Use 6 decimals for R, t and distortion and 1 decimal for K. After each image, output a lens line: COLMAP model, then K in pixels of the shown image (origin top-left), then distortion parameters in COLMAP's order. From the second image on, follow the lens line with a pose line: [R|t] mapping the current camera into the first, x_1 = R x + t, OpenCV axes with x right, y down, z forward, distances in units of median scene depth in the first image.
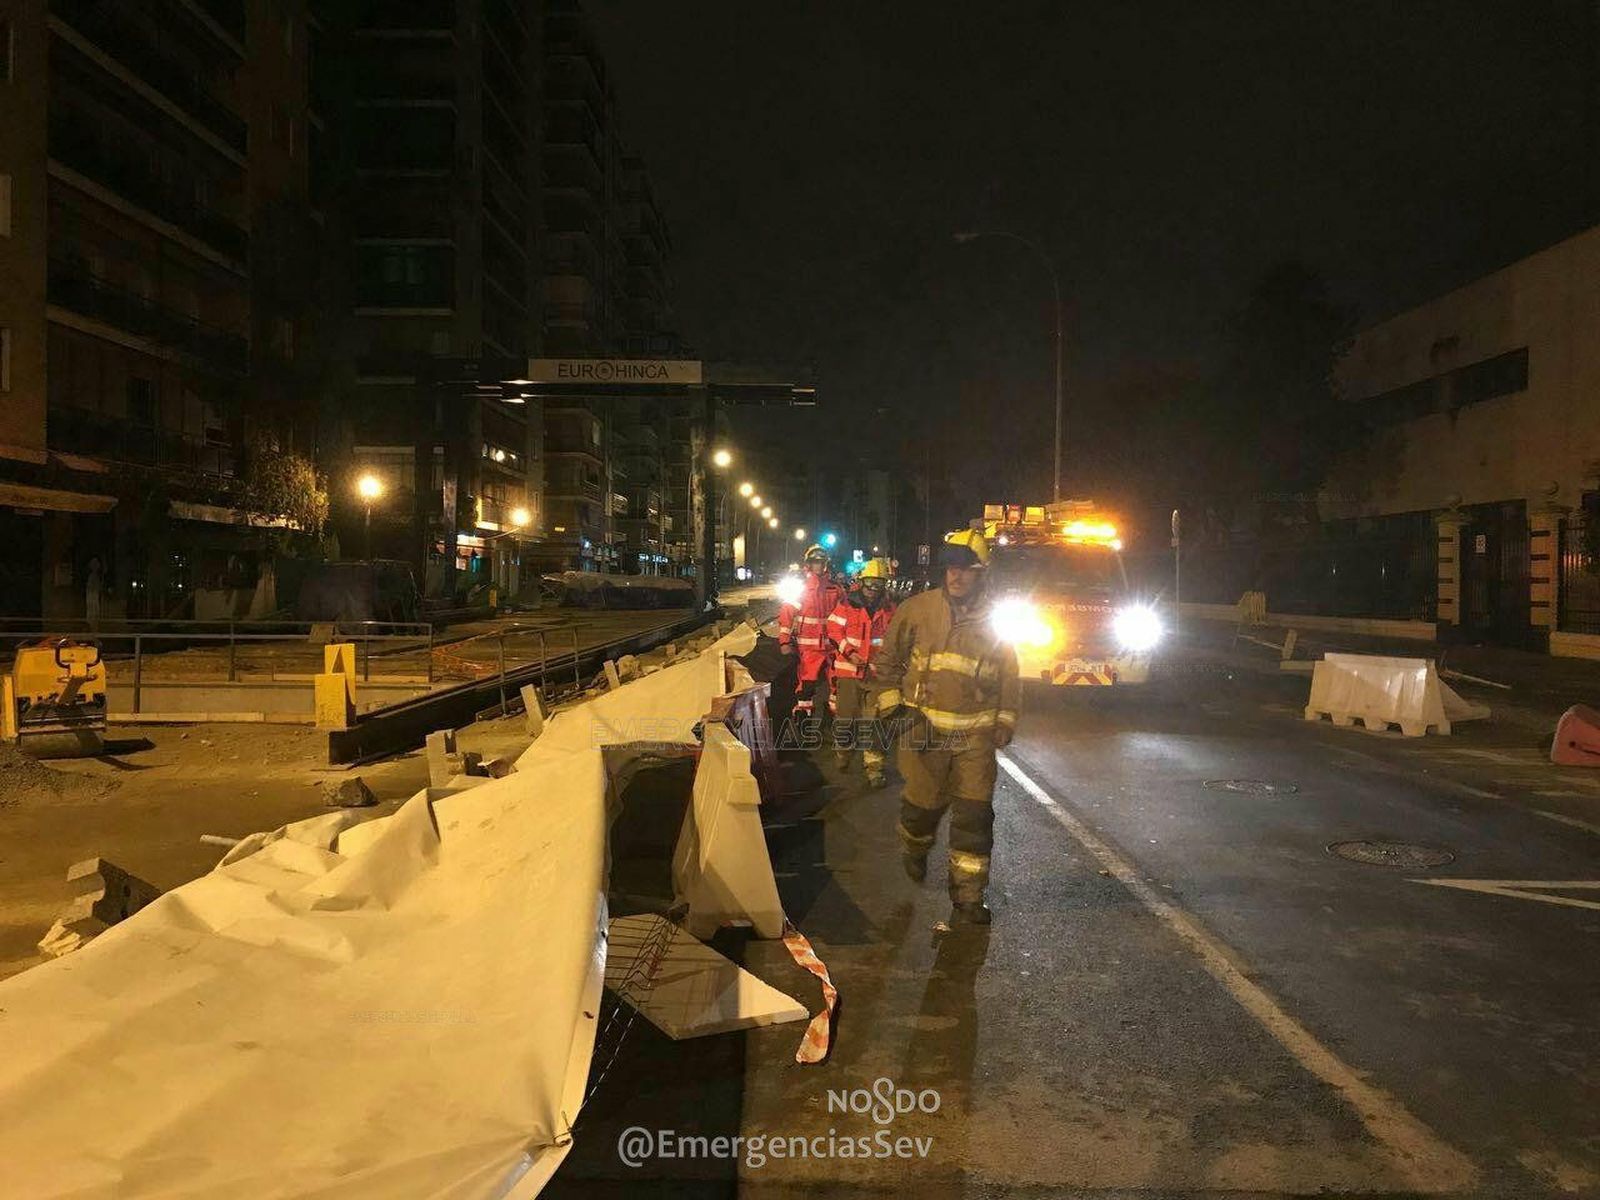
lens RADIAL K [[1244.7, 0, 800.0], [0, 1244.7, 600.0], [0, 0, 1]] dist [0.002661, -0.005972]
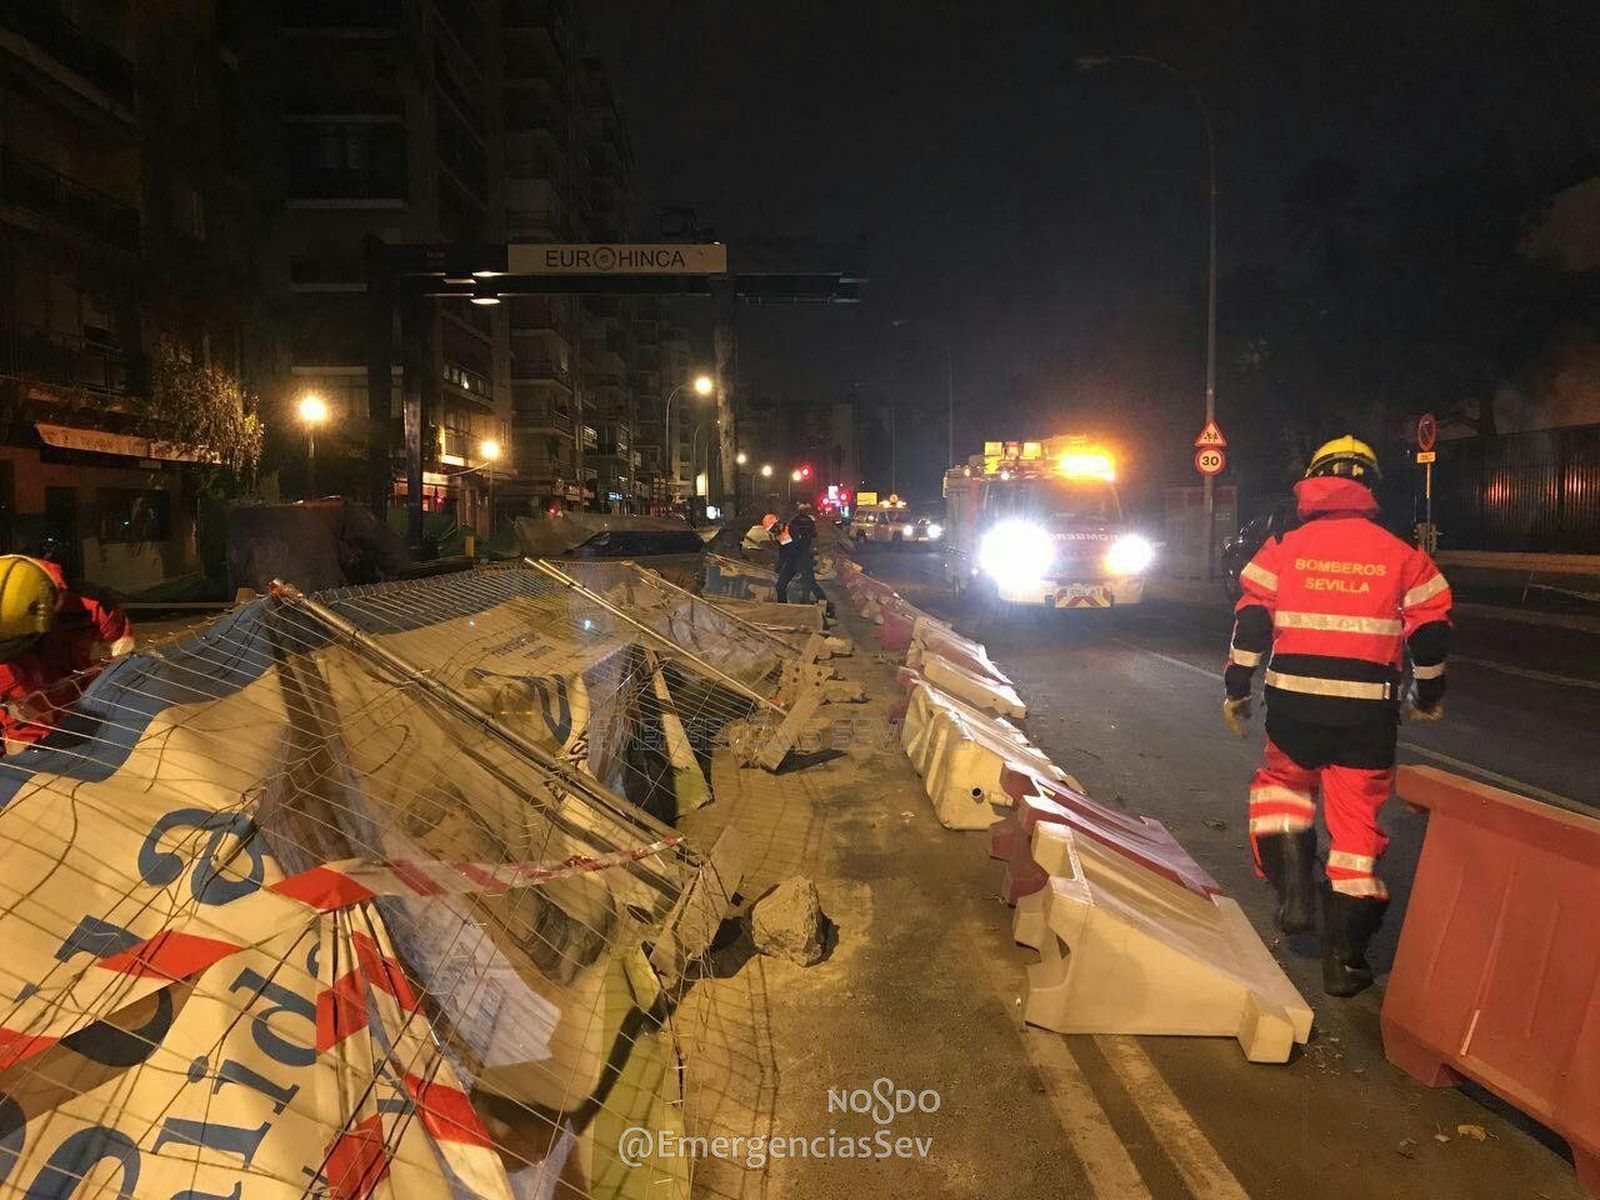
lens RADIAL K [[1275.6, 0, 800.0], [0, 1275.6, 600.0], [0, 0, 1]] dist [-0.013293, 0.061587]
pose [[0.999460, -0.017825, 0.027611, -0.040207], [0.016470, 0.998685, 0.048541, -0.002208], [-0.028440, -0.048060, 0.998439, 0.118018]]
